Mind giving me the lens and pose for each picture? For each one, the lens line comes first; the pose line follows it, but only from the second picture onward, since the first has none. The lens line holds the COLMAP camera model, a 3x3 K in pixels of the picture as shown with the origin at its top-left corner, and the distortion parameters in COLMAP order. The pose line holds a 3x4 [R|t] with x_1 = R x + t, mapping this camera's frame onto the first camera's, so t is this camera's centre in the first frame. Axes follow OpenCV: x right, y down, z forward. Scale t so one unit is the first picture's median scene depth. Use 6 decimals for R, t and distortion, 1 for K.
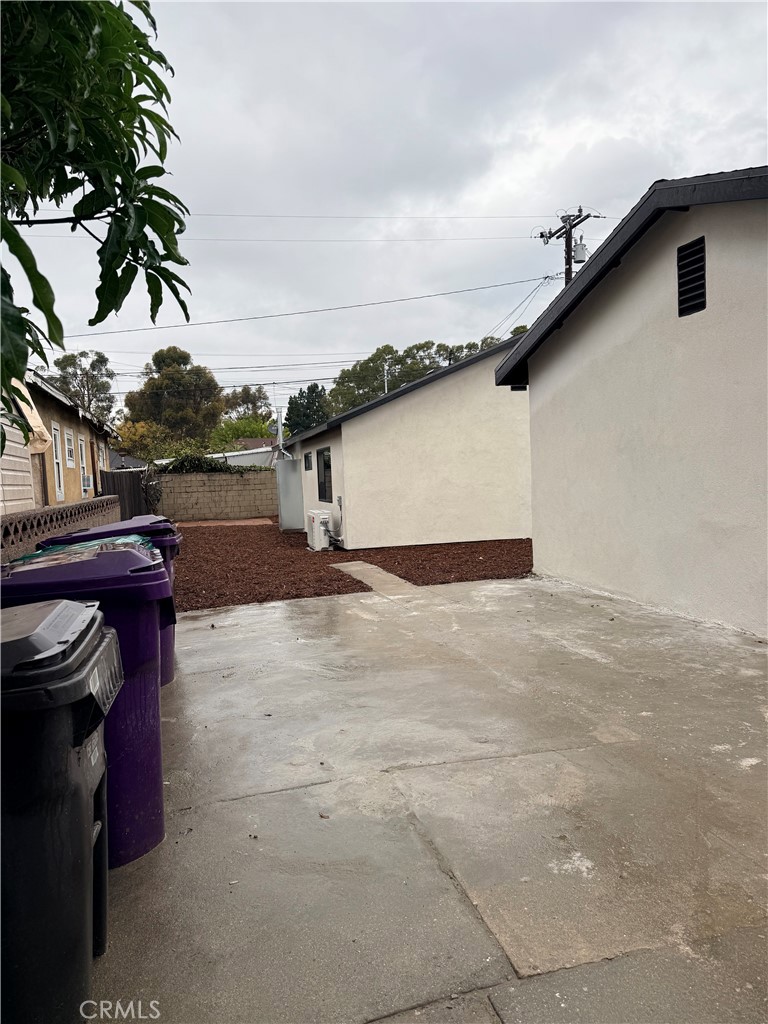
lens RADIAL K [[723.2, 0, 384.8], [0, 723.2, 511.9], [0, 0, 1]] dist [0.024223, -0.022493]
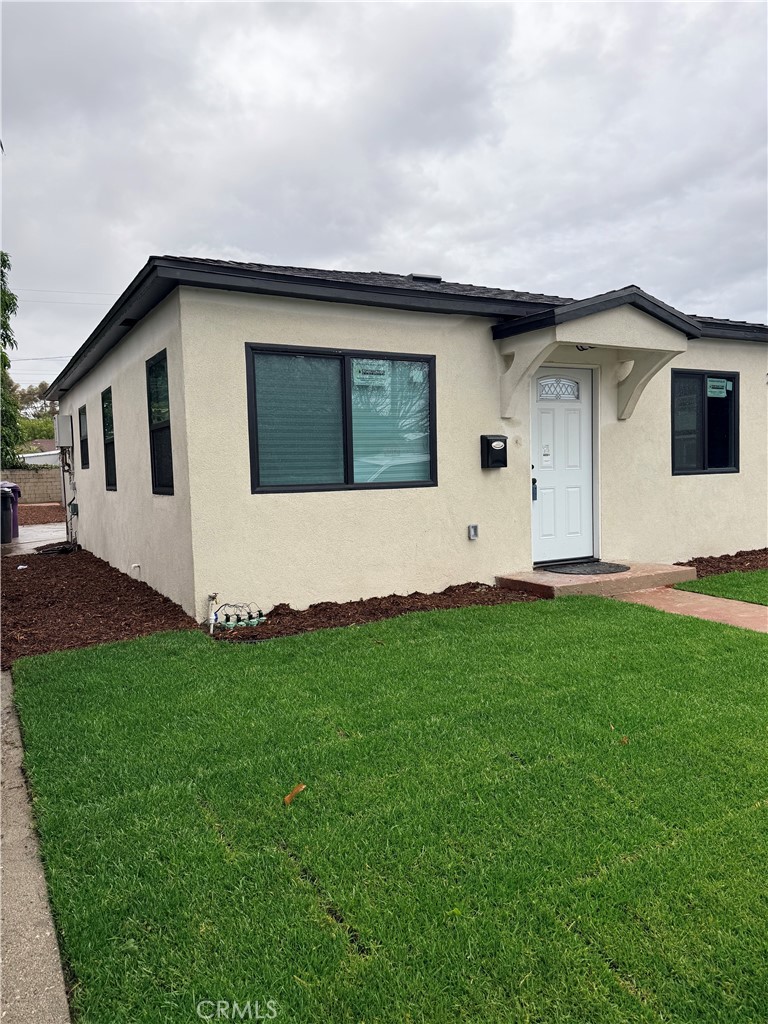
lens RADIAL K [[723.2, 0, 382.7], [0, 723.2, 511.7], [0, 0, 1]] dist [0.024223, -0.022493]
pose [[0.969519, 0.004435, 0.244975, 0.087545], [-0.003722, 0.999987, -0.003372, 0.024054], [-0.244987, 0.002357, 0.969523, -0.429879]]
